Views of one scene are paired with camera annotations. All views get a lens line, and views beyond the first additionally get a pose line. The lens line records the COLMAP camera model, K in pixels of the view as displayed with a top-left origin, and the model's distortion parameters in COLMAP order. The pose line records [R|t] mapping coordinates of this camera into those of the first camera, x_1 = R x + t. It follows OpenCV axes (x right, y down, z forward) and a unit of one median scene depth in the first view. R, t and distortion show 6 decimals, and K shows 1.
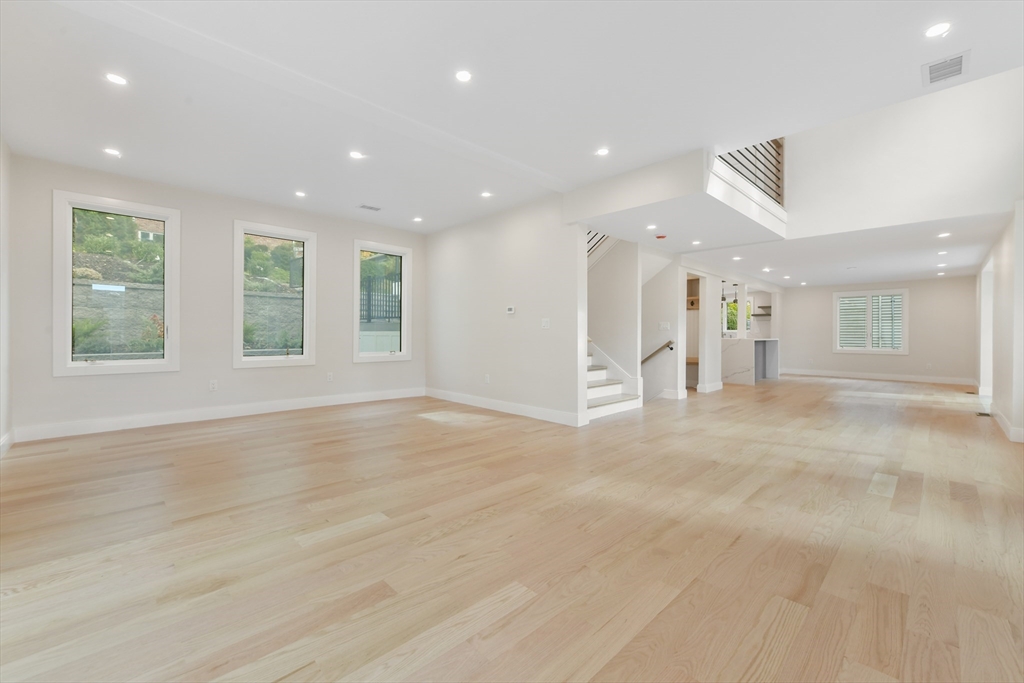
lens RADIAL K [[414.5, 0, 515.2], [0, 414.5, 333.2], [0, 0, 1]] dist [0.000350, 0.000348]
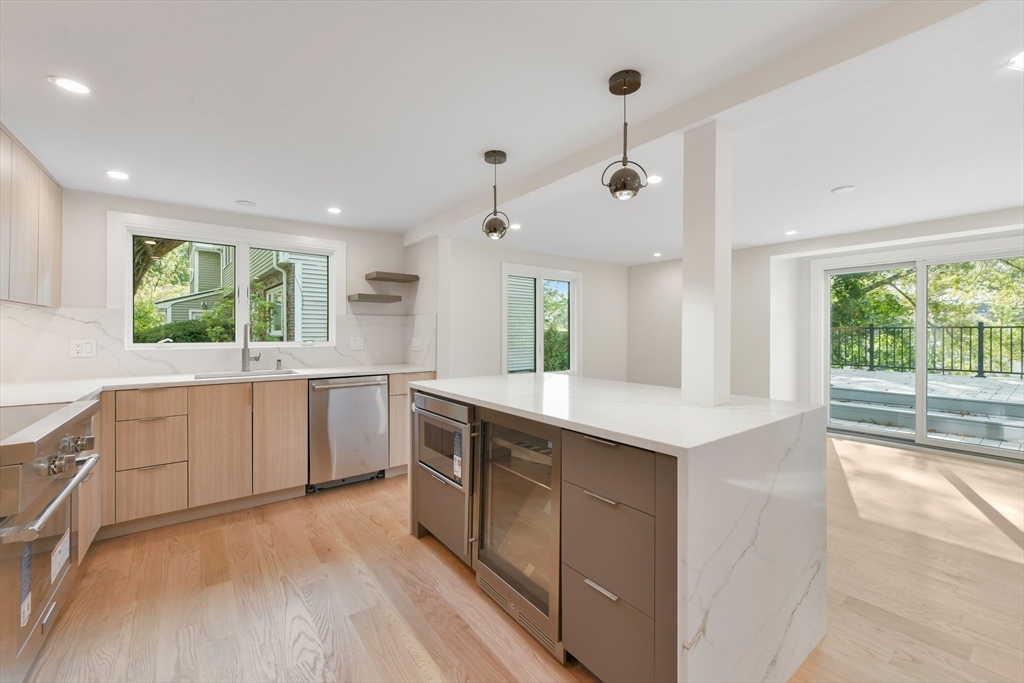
lens RADIAL K [[414.5, 0, 515.2], [0, 414.5, 333.2], [0, 0, 1]] dist [0.000350, 0.000348]
pose [[0.124139, -0.007043, 0.992240, 0.465042], [0.000415, 0.999975, 0.007046, -0.027635], [-0.992265, -0.000463, 0.124139, 1.429722]]
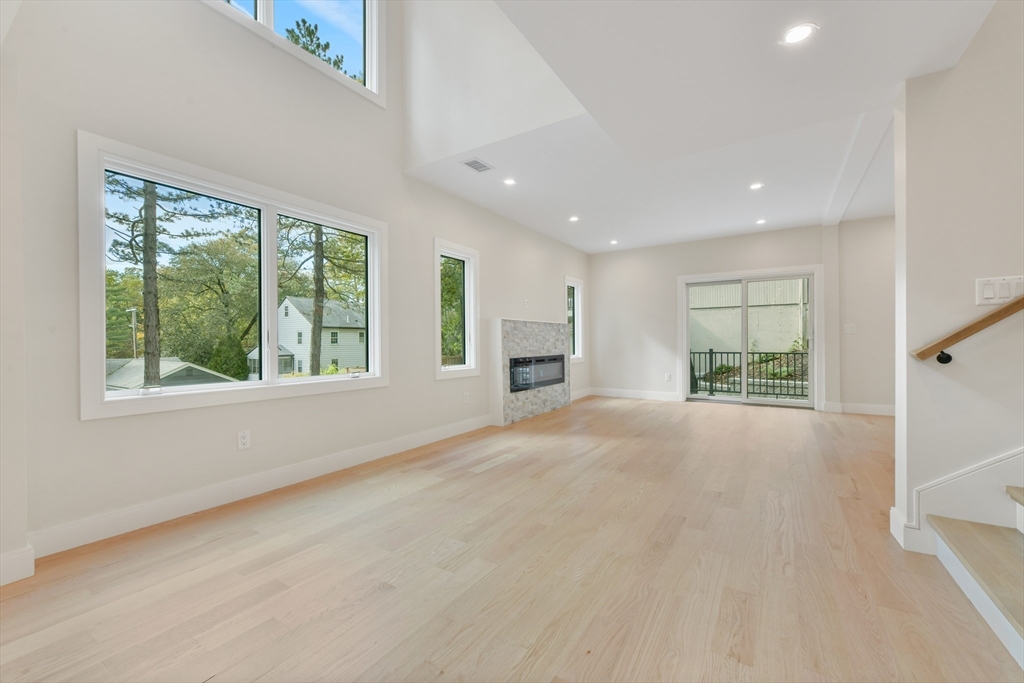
lens RADIAL K [[414.5, 0, 515.2], [0, 414.5, 333.2], [0, 0, 1]] dist [0.000350, 0.000348]
pose [[-0.974077, -0.002854, -0.226197, 0.479847], [0.002311, 0.999743, -0.022566, 0.003905], [0.226203, -0.022503, -0.973820, 0.963682]]
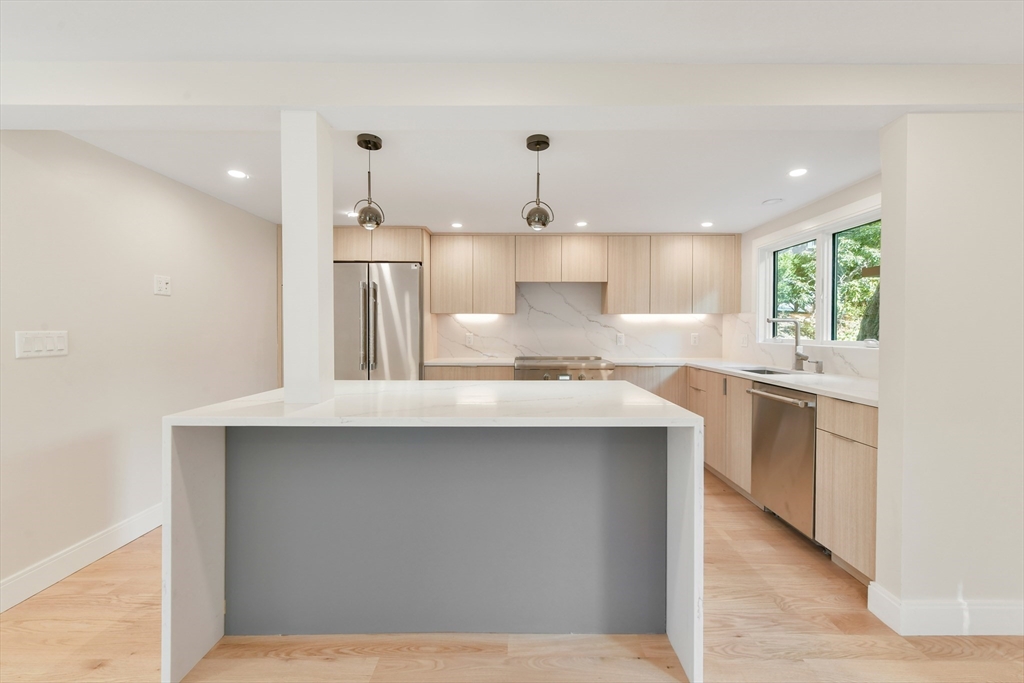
lens RADIAL K [[423.6, 0, 518.9], [0, 423.6, 329.7], [0, 0, 1]] dist [-0.000225, 0.000115]
pose [[0.715633, -0.005432, -0.698455, 1.021852], [0.005509, 0.999983, -0.002133, -0.025775], [0.698455, -0.002321, 0.715650, 1.241706]]
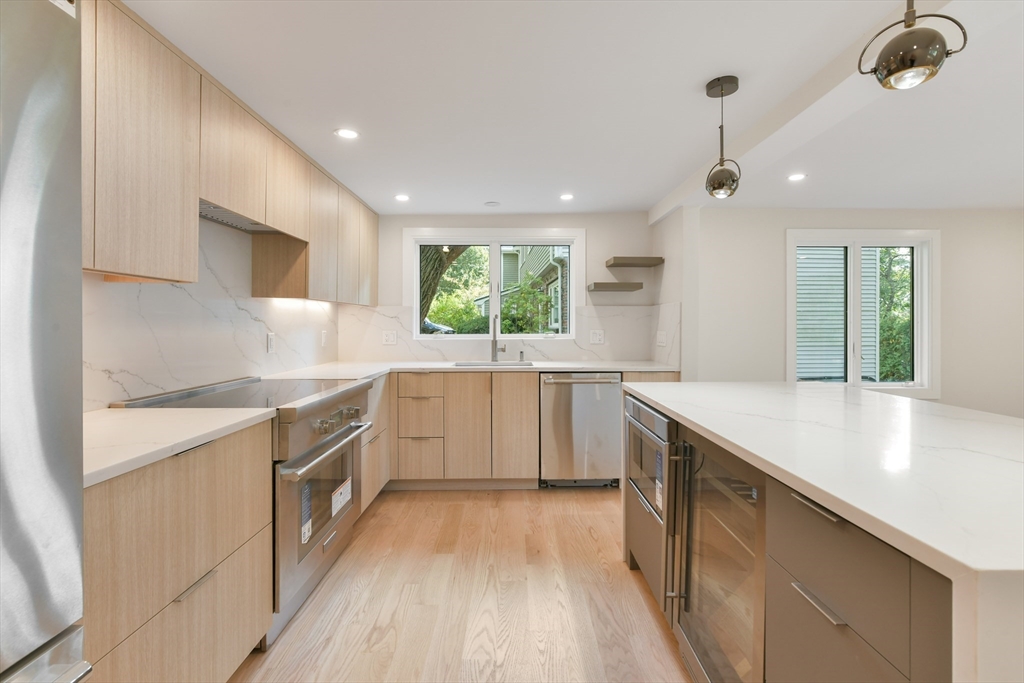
lens RADIAL K [[455.9, 0, 518.3], [0, 455.9, 326.4], [0, 0, 1]] dist [-0.002574, -0.000211]
pose [[0.691102, -0.008573, 0.722707, 0.515940], [0.005645, 0.999963, 0.006464, -0.026970], [-0.722736, -0.000388, 0.691124, 1.386403]]
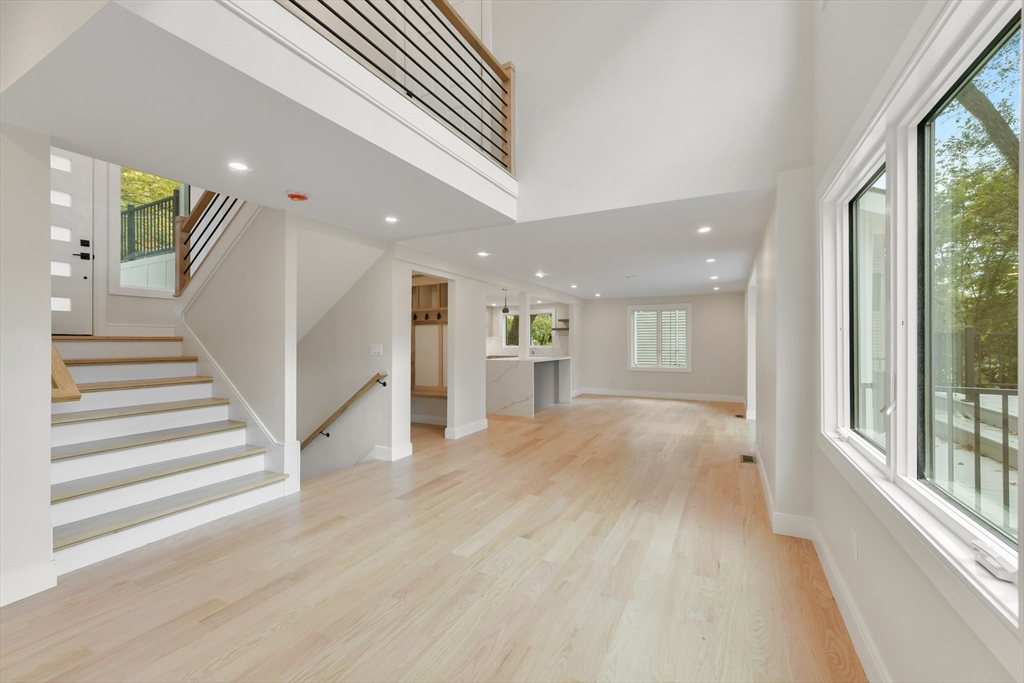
lens RADIAL K [[411.3, 0, 512.0], [0, 411.3, 341.5], [0, 0, 1]] dist [-0.001061, -0.000058]
pose [[0.951101, -0.005849, 0.308824, 0.366478], [0.006630, 0.999977, -0.001479, -0.028102], [-0.308809, 0.003455, 0.951118, 0.311512]]
